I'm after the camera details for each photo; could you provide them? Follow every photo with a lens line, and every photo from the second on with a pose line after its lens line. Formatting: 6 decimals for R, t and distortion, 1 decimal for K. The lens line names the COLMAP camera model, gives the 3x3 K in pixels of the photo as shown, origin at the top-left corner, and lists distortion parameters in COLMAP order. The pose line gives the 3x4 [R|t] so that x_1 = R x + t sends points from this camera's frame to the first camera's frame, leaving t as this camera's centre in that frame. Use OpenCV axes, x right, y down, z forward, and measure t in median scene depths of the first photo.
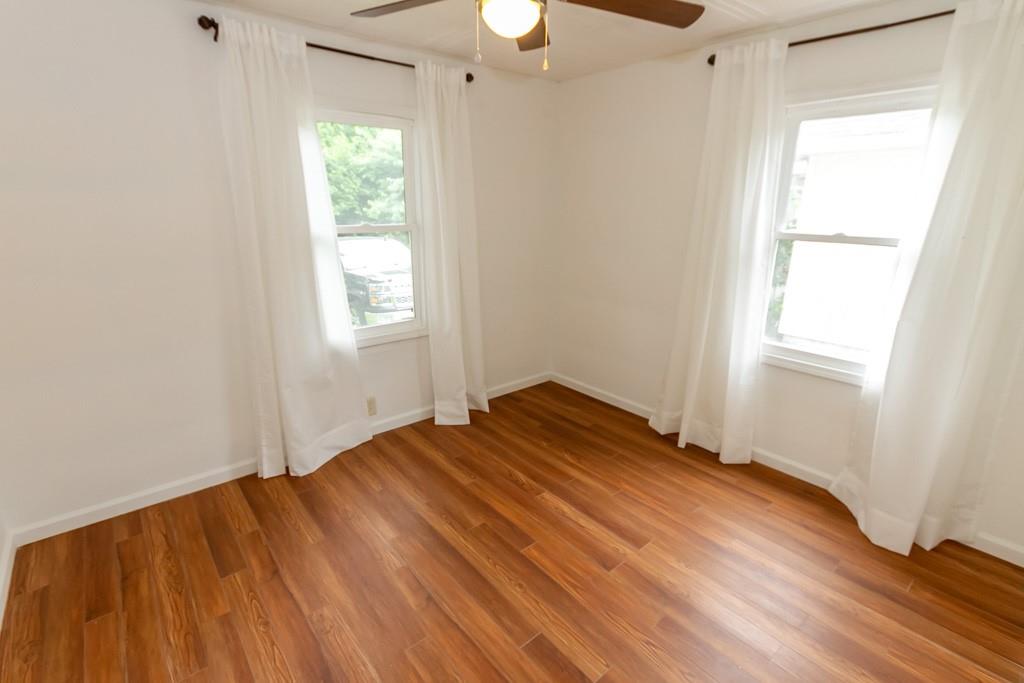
lens RADIAL K [[481.7, 0, 513.2], [0, 481.7, 342.9], [0, 0, 1]] dist [0.017295, -0.005243]
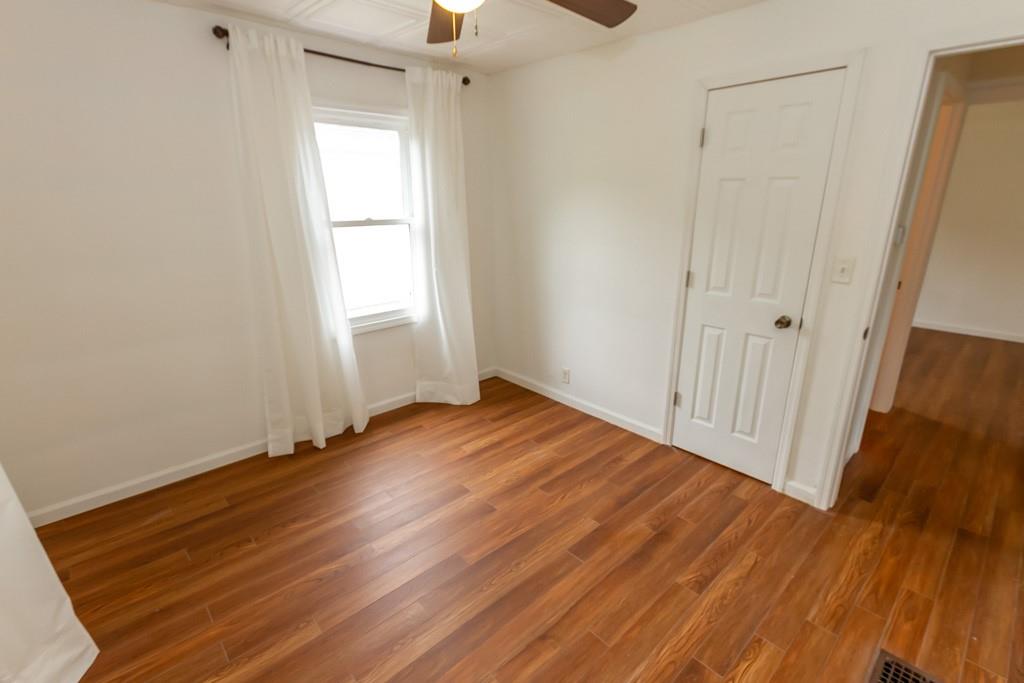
lens RADIAL K [[481.7, 0, 513.2], [0, 481.7, 342.9], [0, 0, 1]] dist [0.017295, -0.005243]
pose [[-0.047675, -0.303281, 0.951708, -0.623717], [0.286374, 0.908643, 0.303903, -0.189163], [-0.956931, 0.287033, 0.043532, 0.617902]]
